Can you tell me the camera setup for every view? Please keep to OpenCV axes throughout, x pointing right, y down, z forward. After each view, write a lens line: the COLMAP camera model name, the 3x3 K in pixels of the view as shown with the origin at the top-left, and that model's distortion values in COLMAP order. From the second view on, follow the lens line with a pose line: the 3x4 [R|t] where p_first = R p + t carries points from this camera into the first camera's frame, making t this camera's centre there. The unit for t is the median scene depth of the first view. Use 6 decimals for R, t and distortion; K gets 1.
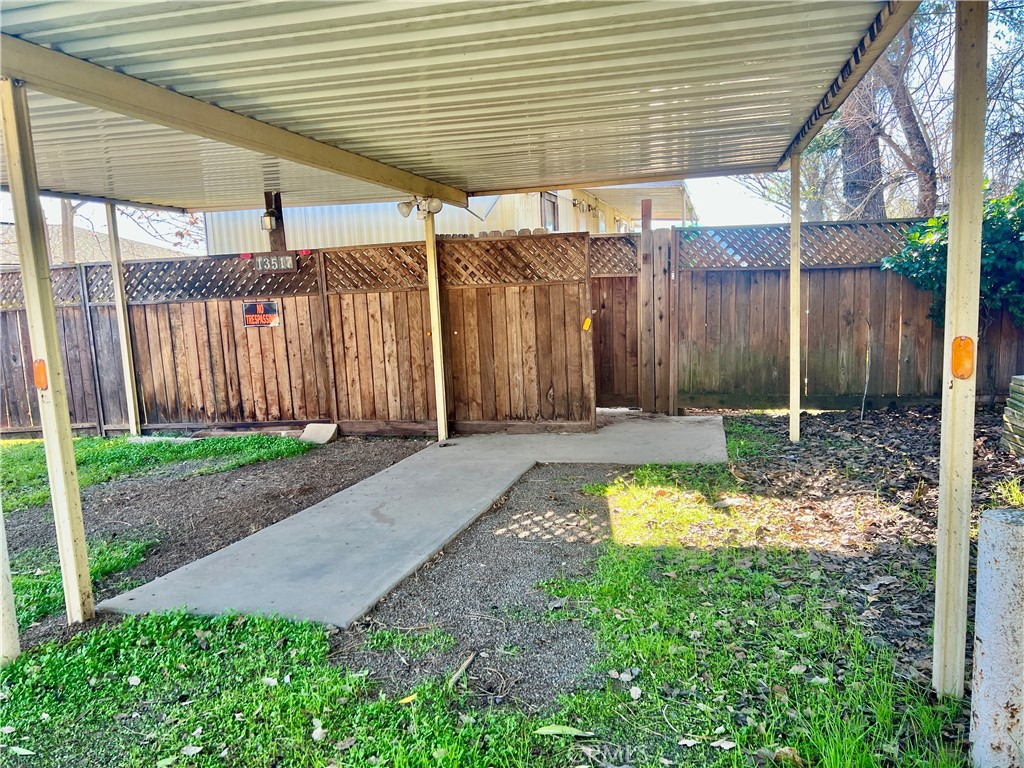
lens RADIAL K [[764.2, 0, 517.6], [0, 764.2, 378.1], [0, 0, 1]] dist [0.060757, -0.071409]
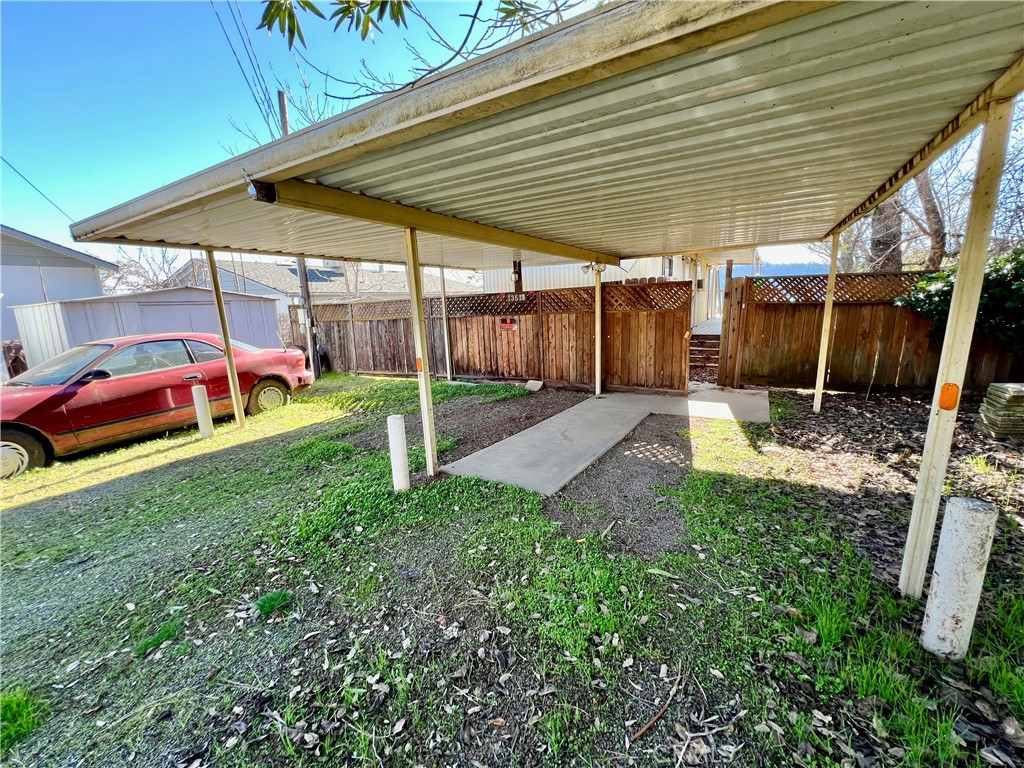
lens RADIAL K [[410.5, 0, 512.8], [0, 410.5, 384.1], [0, 0, 1]] dist [-0.002861, 0.000911]
pose [[0.955650, 0.065814, -0.287057, -0.015866], [-0.040072, 0.994704, 0.094651, -0.043972], [0.291766, -0.078950, 0.953226, -0.022973]]
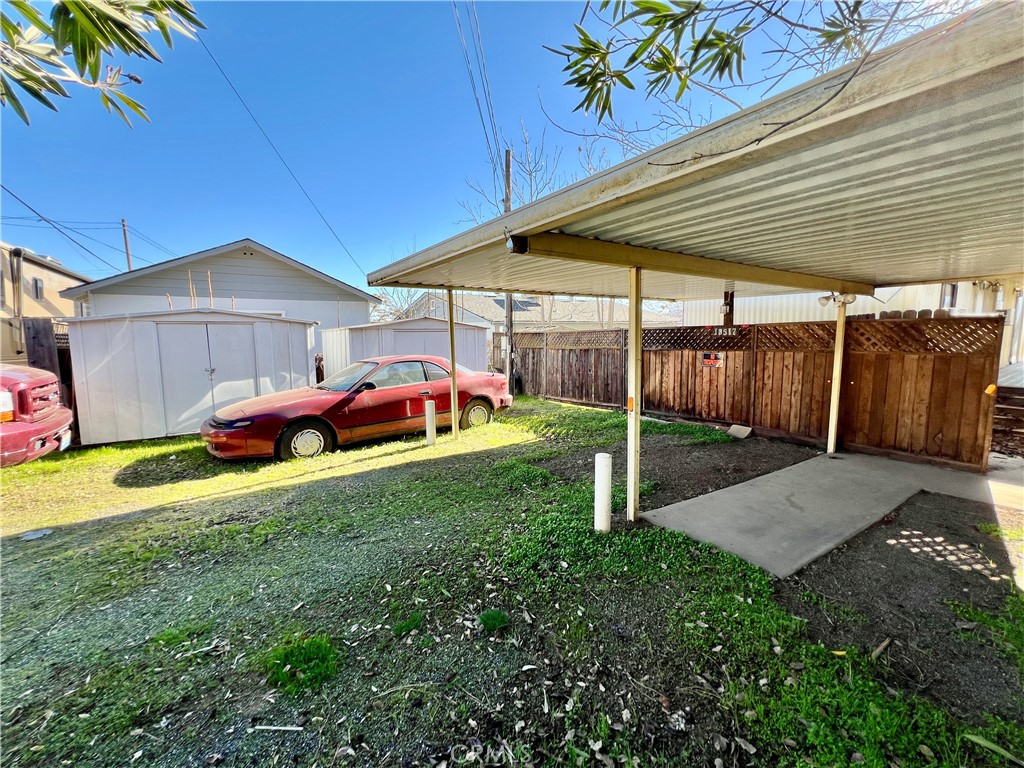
lens RADIAL K [[410.5, 0, 509.8], [0, 410.5, 384.4], [0, 0, 1]] dist [-0.002861, 0.000911]
pose [[0.746190, 0.114926, -0.655738, -0.080918], [-0.097539, 0.993230, 0.063083, -0.061239], [0.658549, 0.016888, 0.752348, -0.045652]]
